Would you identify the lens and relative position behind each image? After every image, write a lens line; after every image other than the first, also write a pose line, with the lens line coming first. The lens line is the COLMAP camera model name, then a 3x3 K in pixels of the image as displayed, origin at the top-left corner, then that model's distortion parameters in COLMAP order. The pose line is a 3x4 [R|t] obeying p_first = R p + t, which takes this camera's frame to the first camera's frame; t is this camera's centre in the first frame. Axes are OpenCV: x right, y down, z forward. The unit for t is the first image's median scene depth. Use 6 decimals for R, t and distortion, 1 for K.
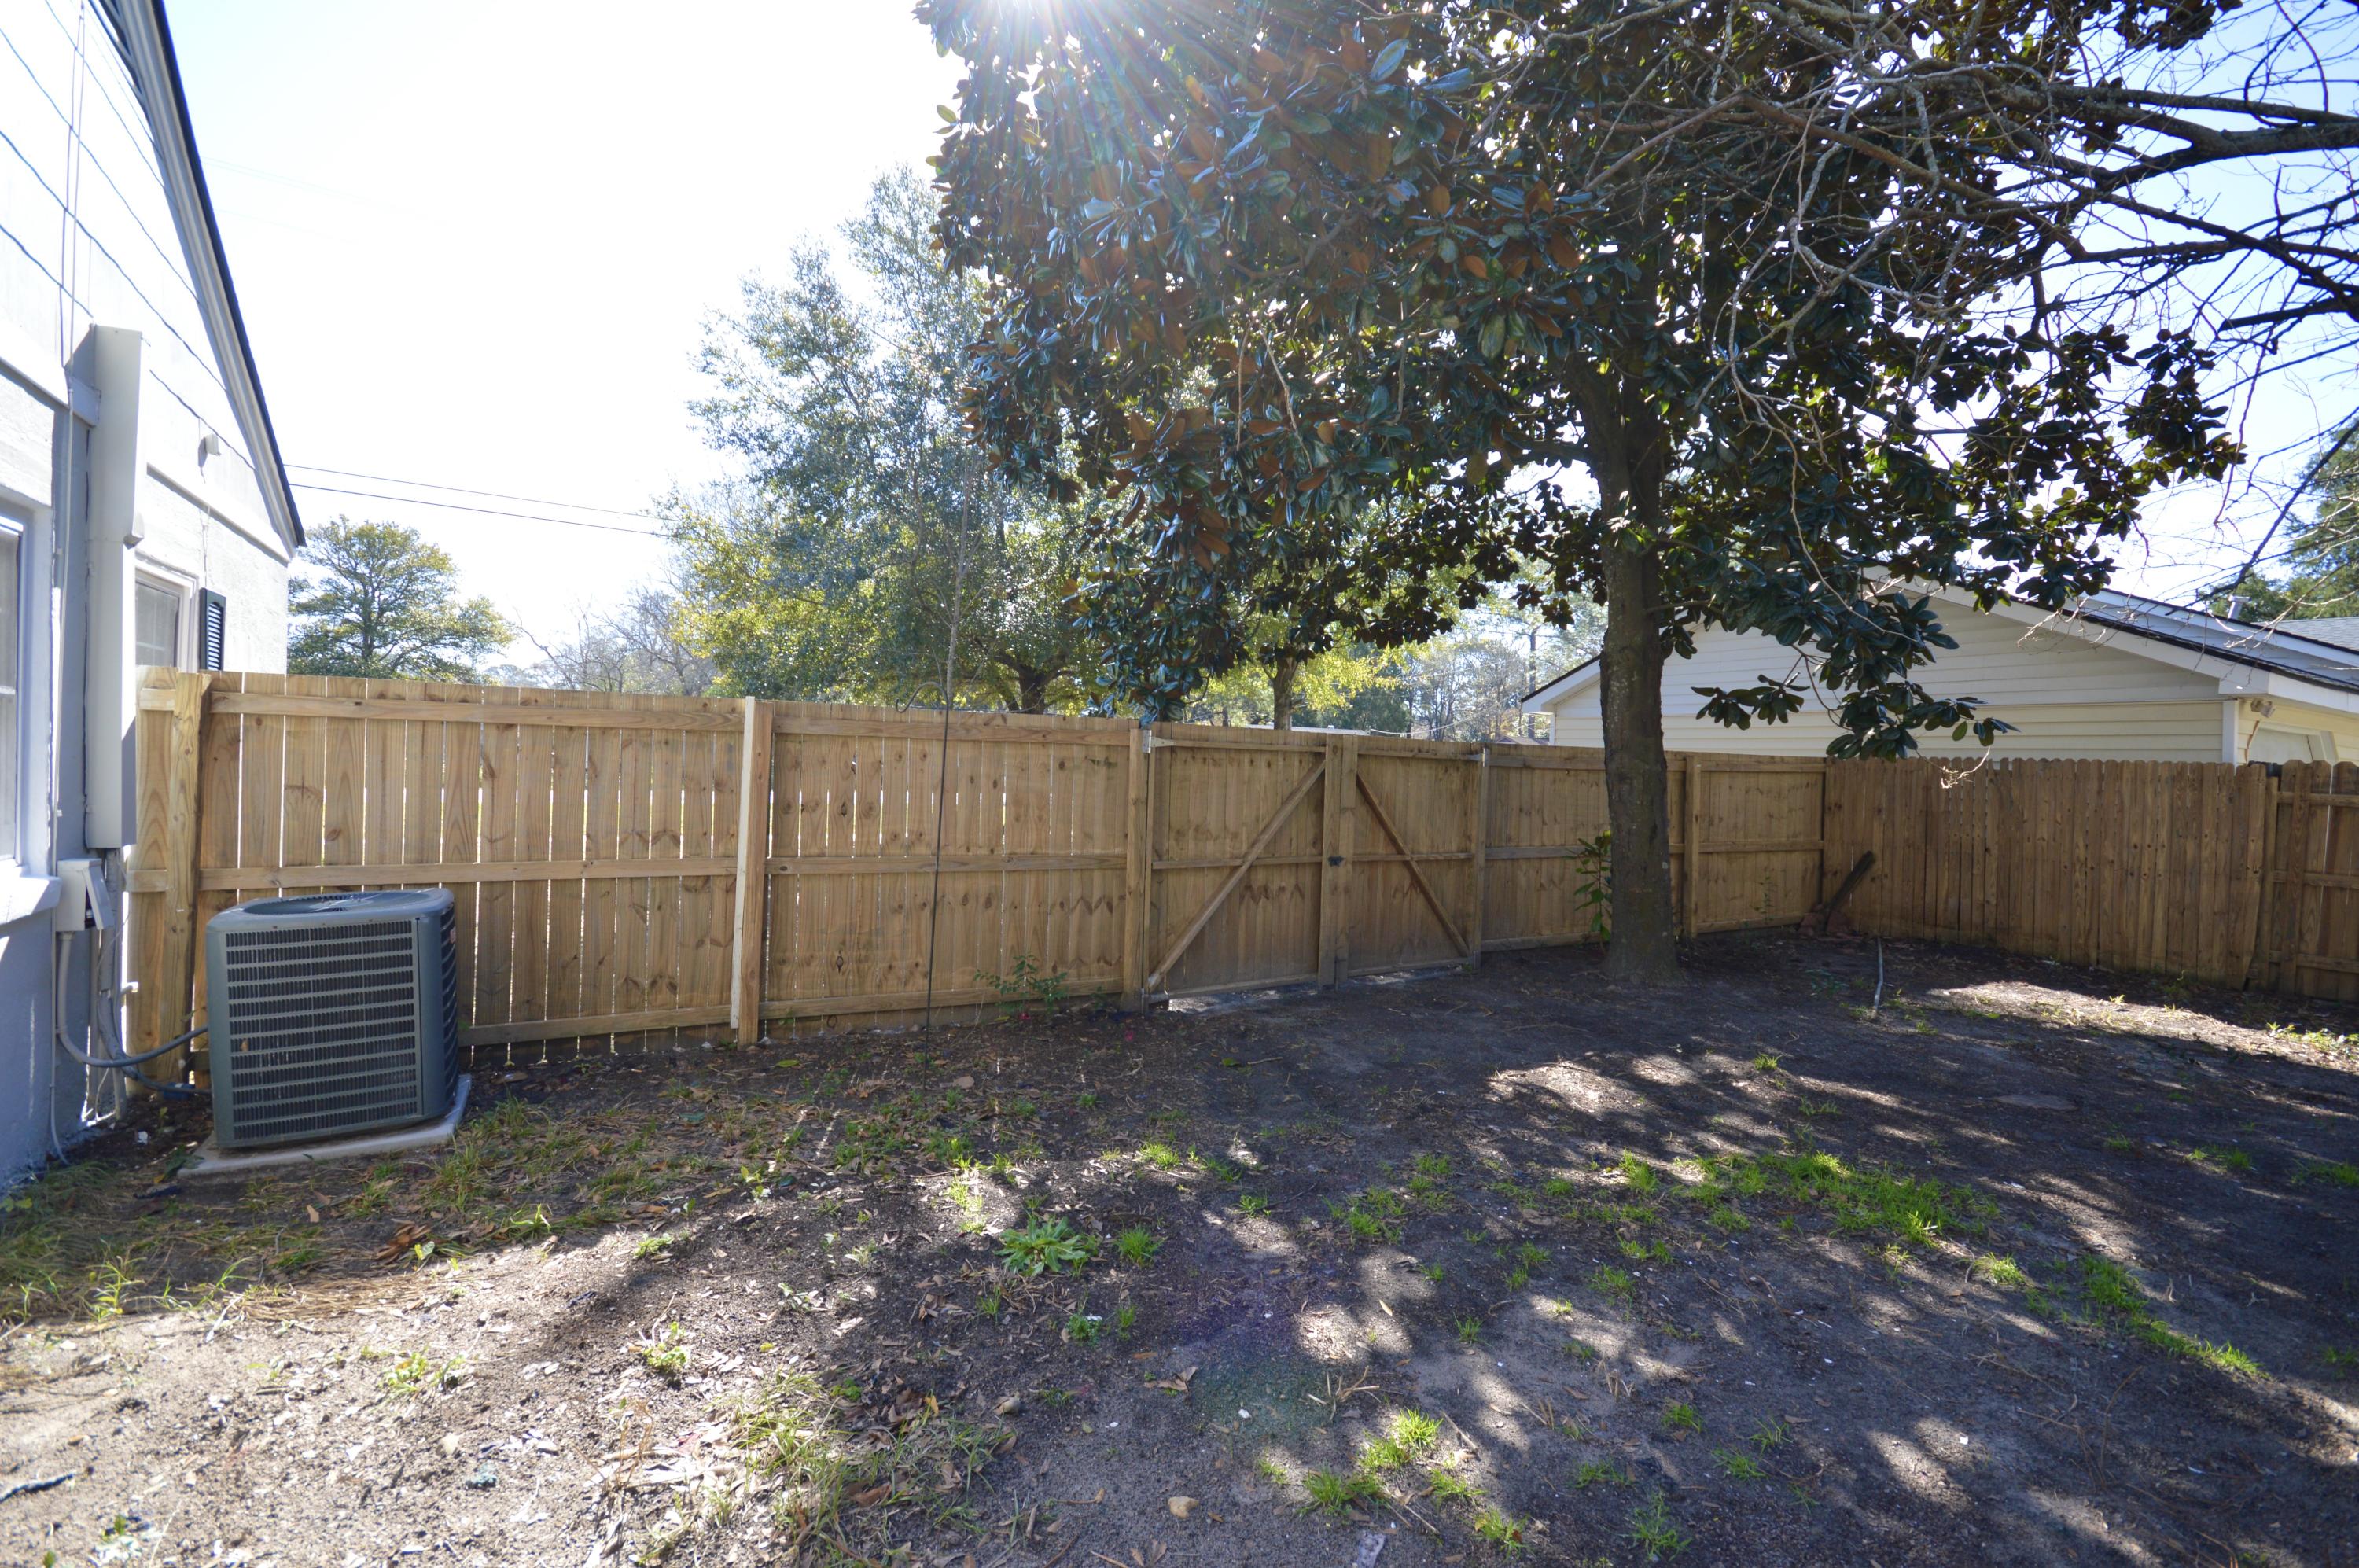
lens RADIAL K [[1040.0, 0, 1172.9], [0, 1040.0, 779.8], [0, 0, 1]] dist [0.015797, -0.018291]
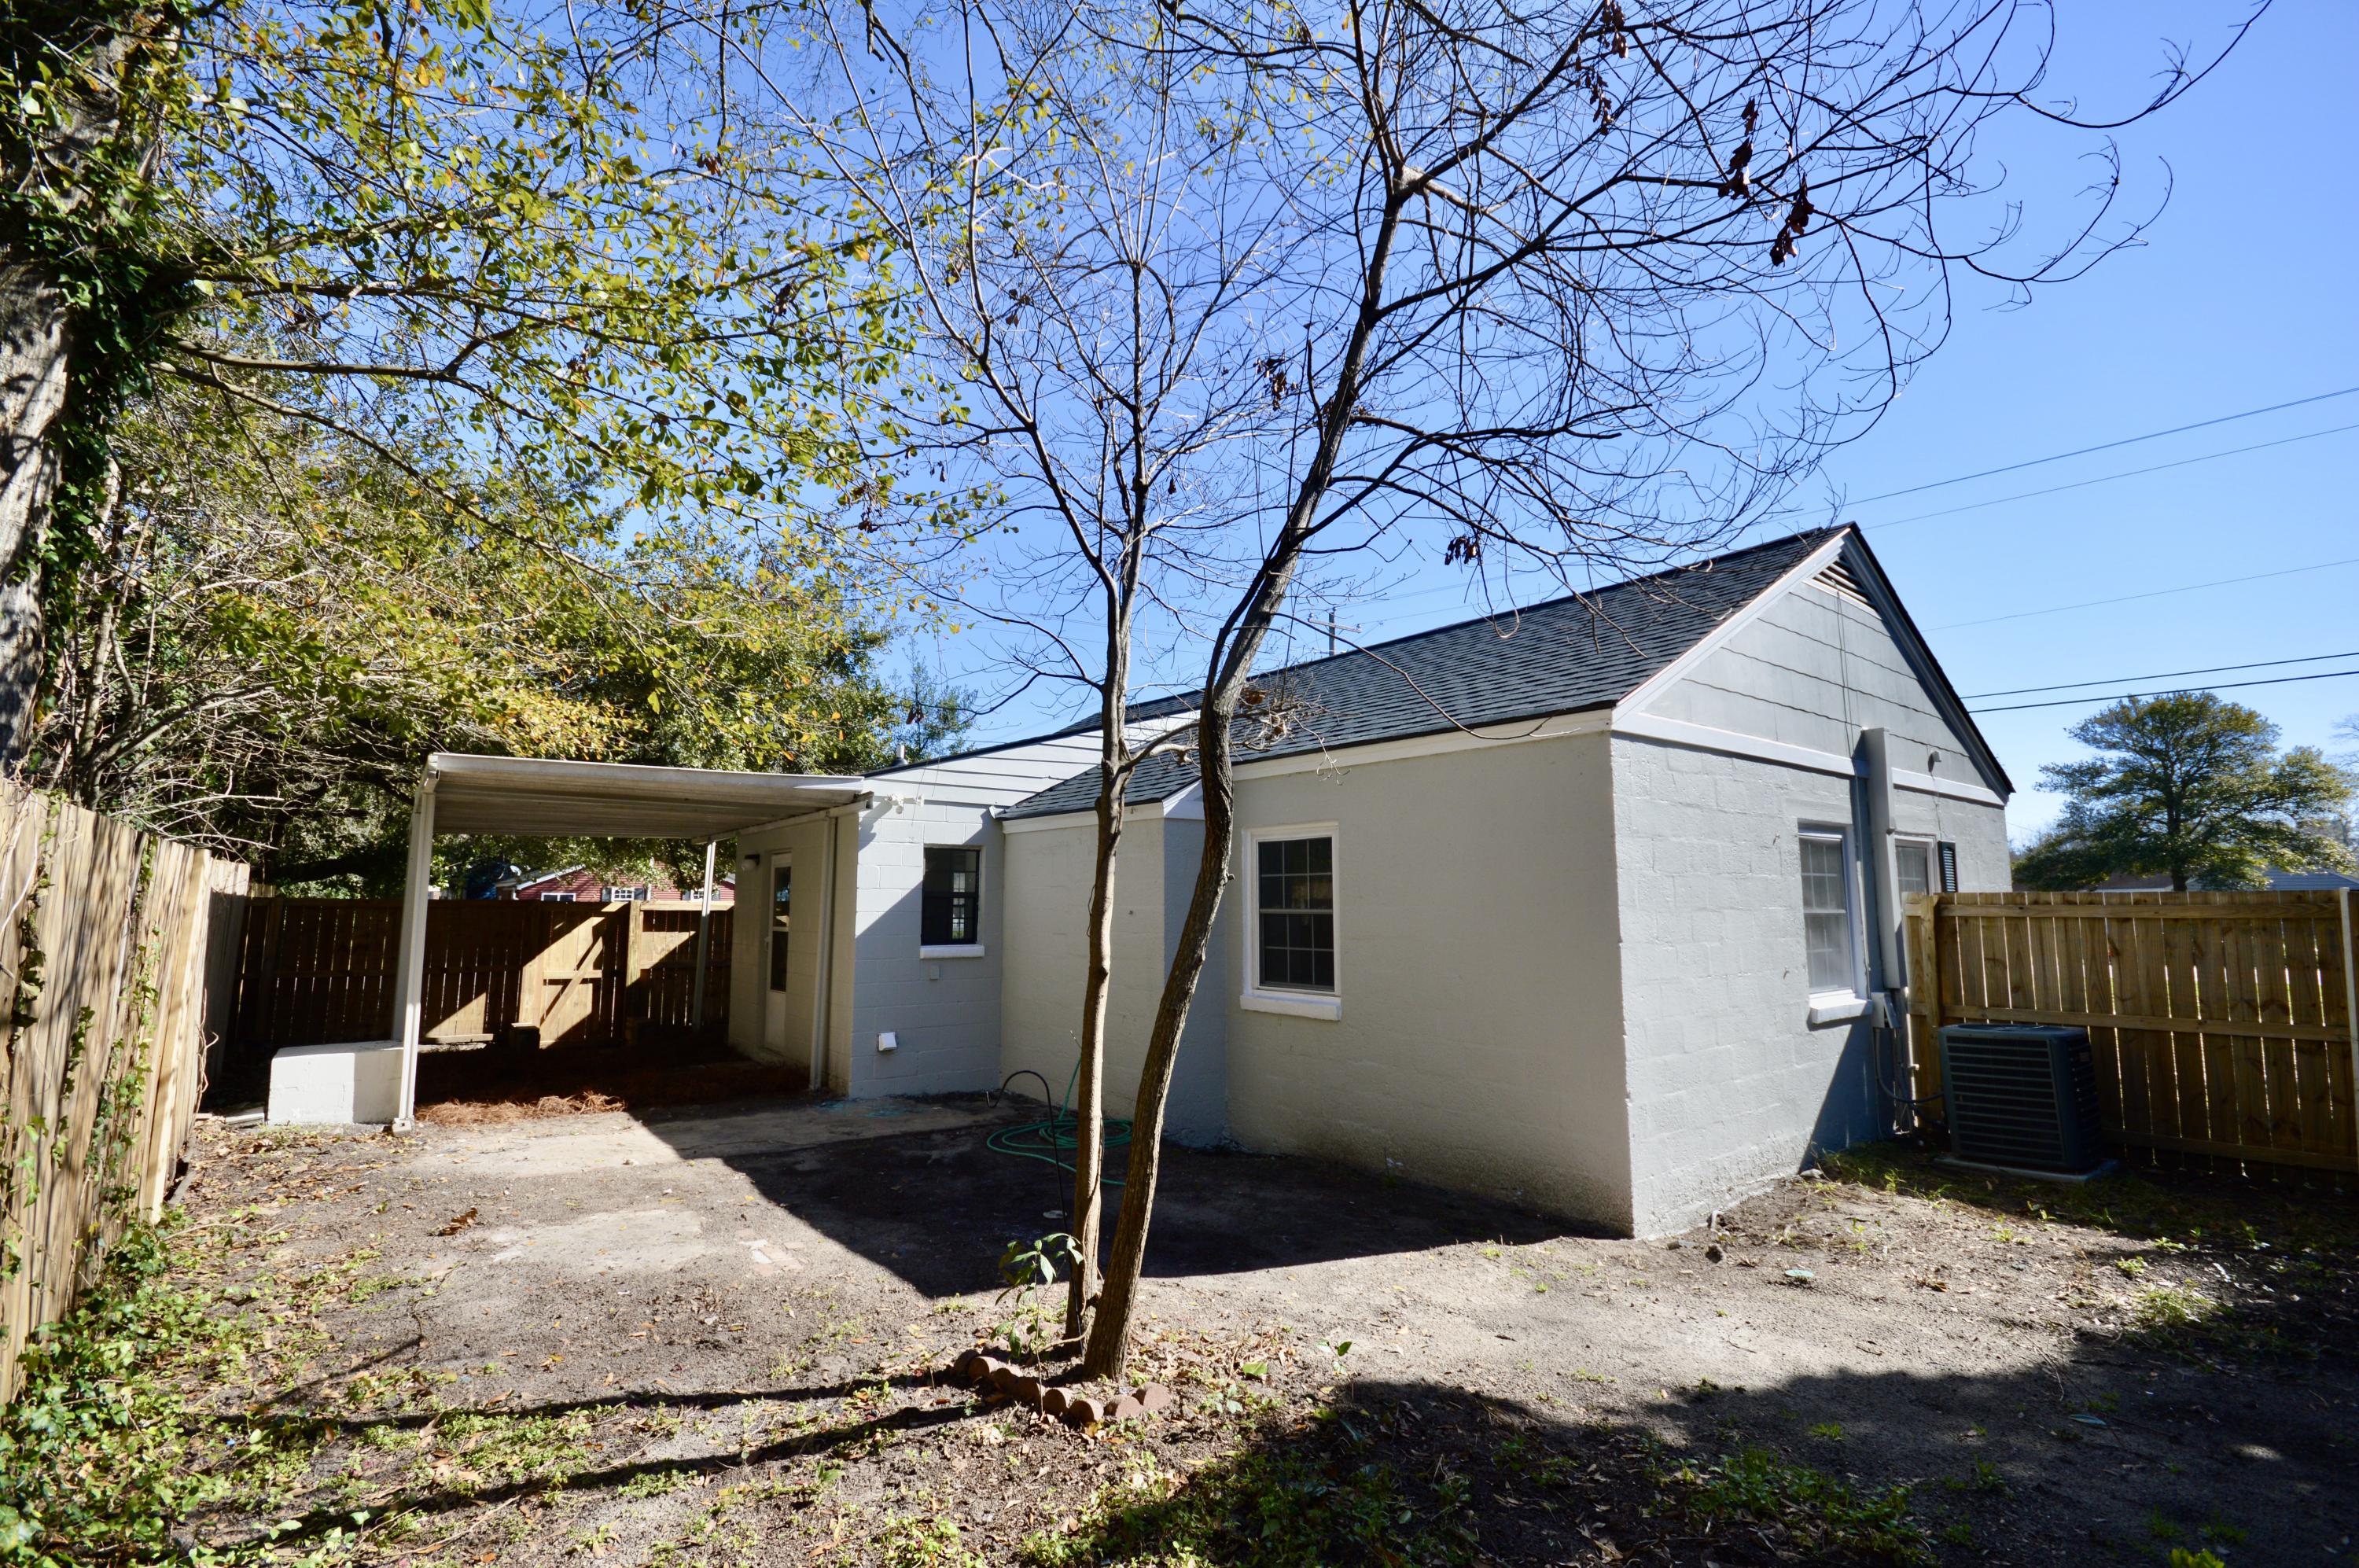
lens RADIAL K [[1040.0, 0, 1172.9], [0, 1040.0, 779.8], [0, 0, 1]] dist [0.015797, -0.018291]
pose [[0.128184, -0.148982, -0.980496, 0.727944], [-0.018922, 0.988105, -0.152612, 0.002689], [0.991570, 0.038116, 0.123840, -0.563455]]
